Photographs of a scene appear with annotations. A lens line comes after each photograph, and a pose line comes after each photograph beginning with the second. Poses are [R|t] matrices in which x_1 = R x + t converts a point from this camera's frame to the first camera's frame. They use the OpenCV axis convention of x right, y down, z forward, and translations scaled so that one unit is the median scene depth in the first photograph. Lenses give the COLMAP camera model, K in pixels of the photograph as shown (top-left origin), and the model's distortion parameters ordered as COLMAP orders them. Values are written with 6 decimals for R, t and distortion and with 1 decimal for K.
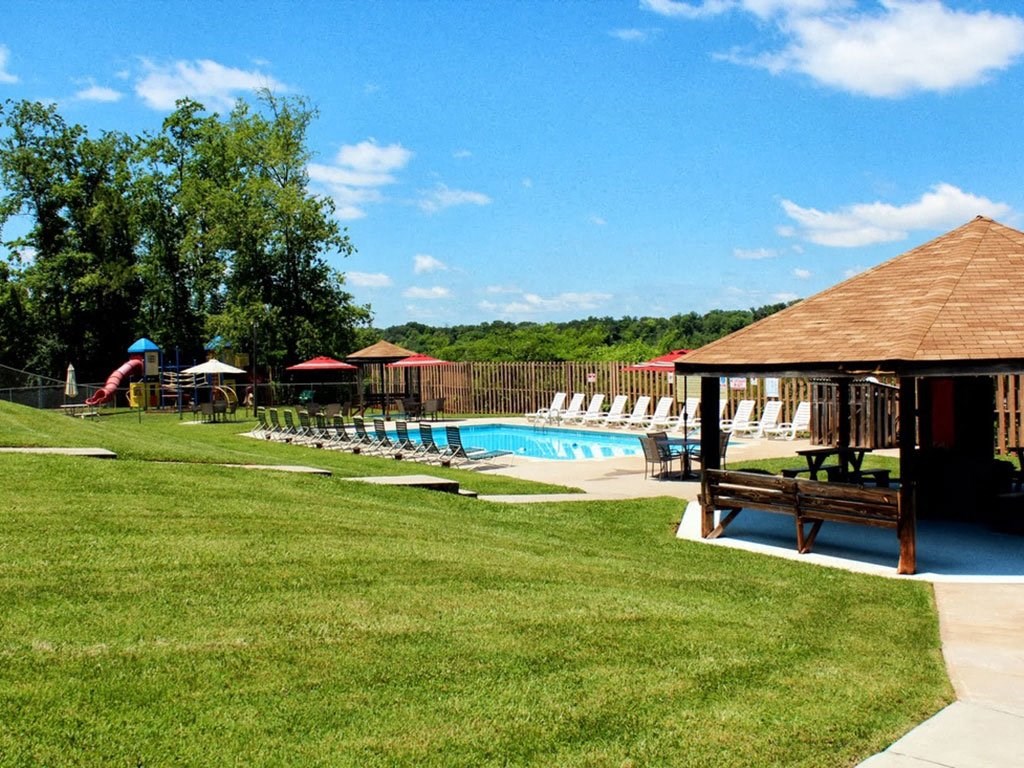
lens RADIAL K [[2174.6, 0, 512.0], [0, 2174.6, 384.0], [0, 0, 1]] dist [0.059424, 0.026333]
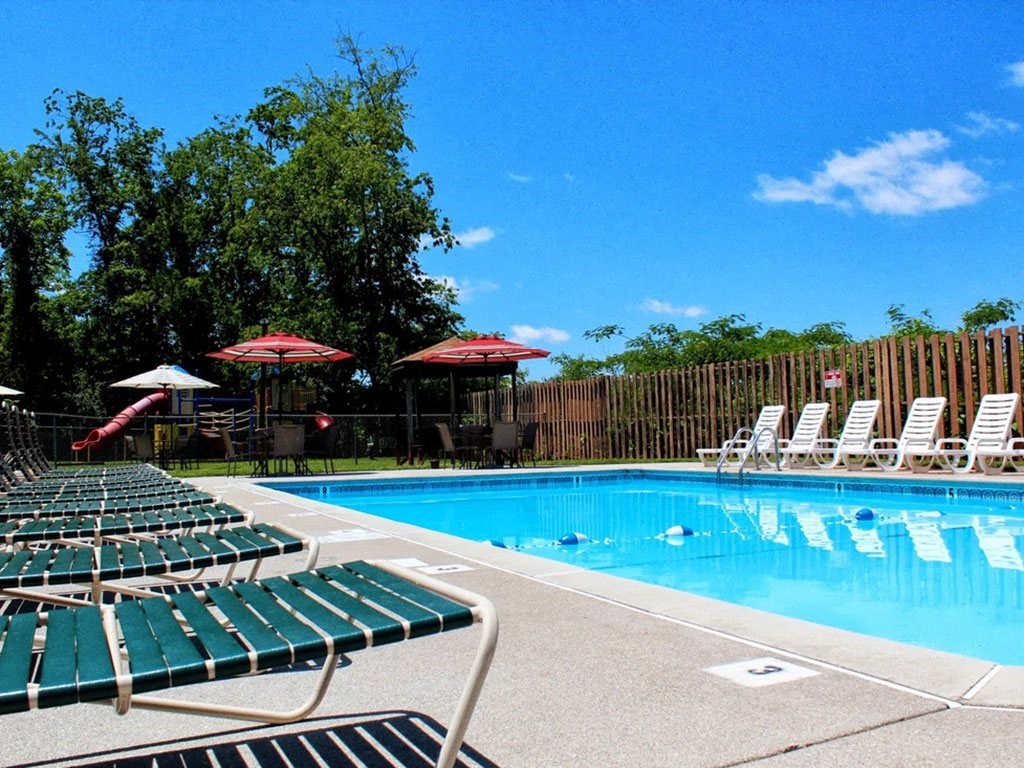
lens RADIAL K [[1044.3, 0, 529.4], [0, 1044.3, 385.2], [0, 0, 1]] dist [-0.117086, 0.002436]
pose [[0.986954, -0.011151, -0.160618, 0.006534], [-0.004721, 0.995166, -0.098097, 0.021751], [0.160936, 0.097576, 0.982130, 0.763989]]
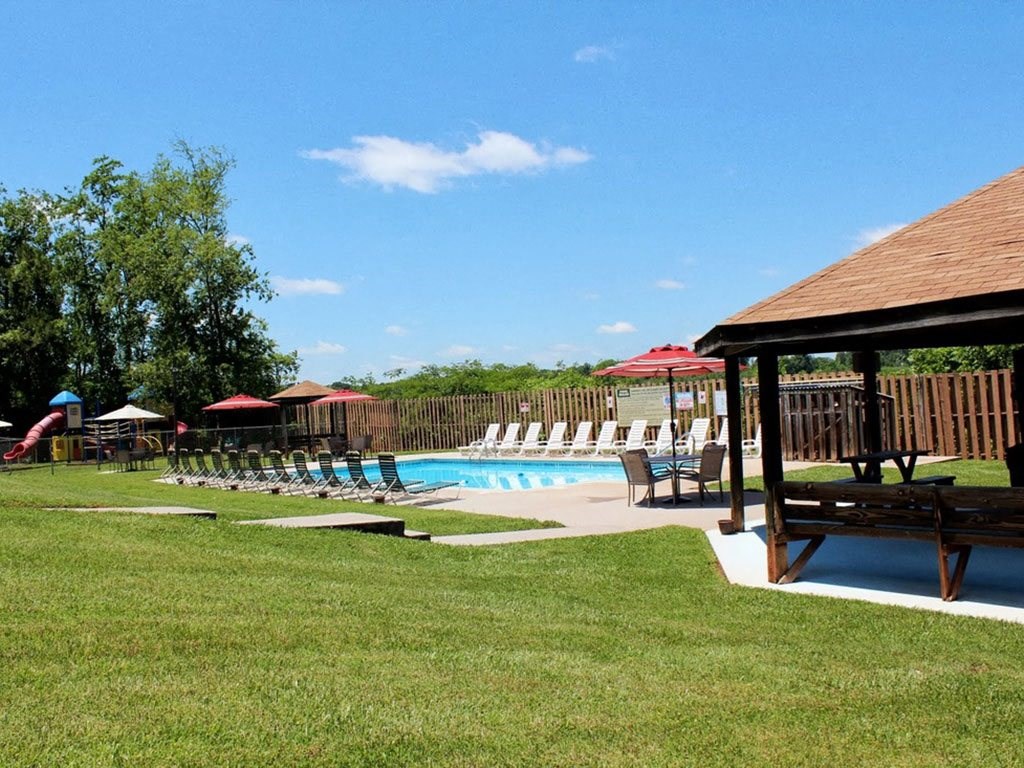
lens RADIAL K [[1636.5, 0, 512.0], [0, 1636.5, 384.0], [0, 0, 1]] dist [-0.130729, 0.056637]
pose [[0.997339, -0.042672, 0.059107, -0.011350], [0.044902, 0.998309, -0.036915, 0.013333], [-0.057432, 0.039471, 0.997569, 0.280047]]
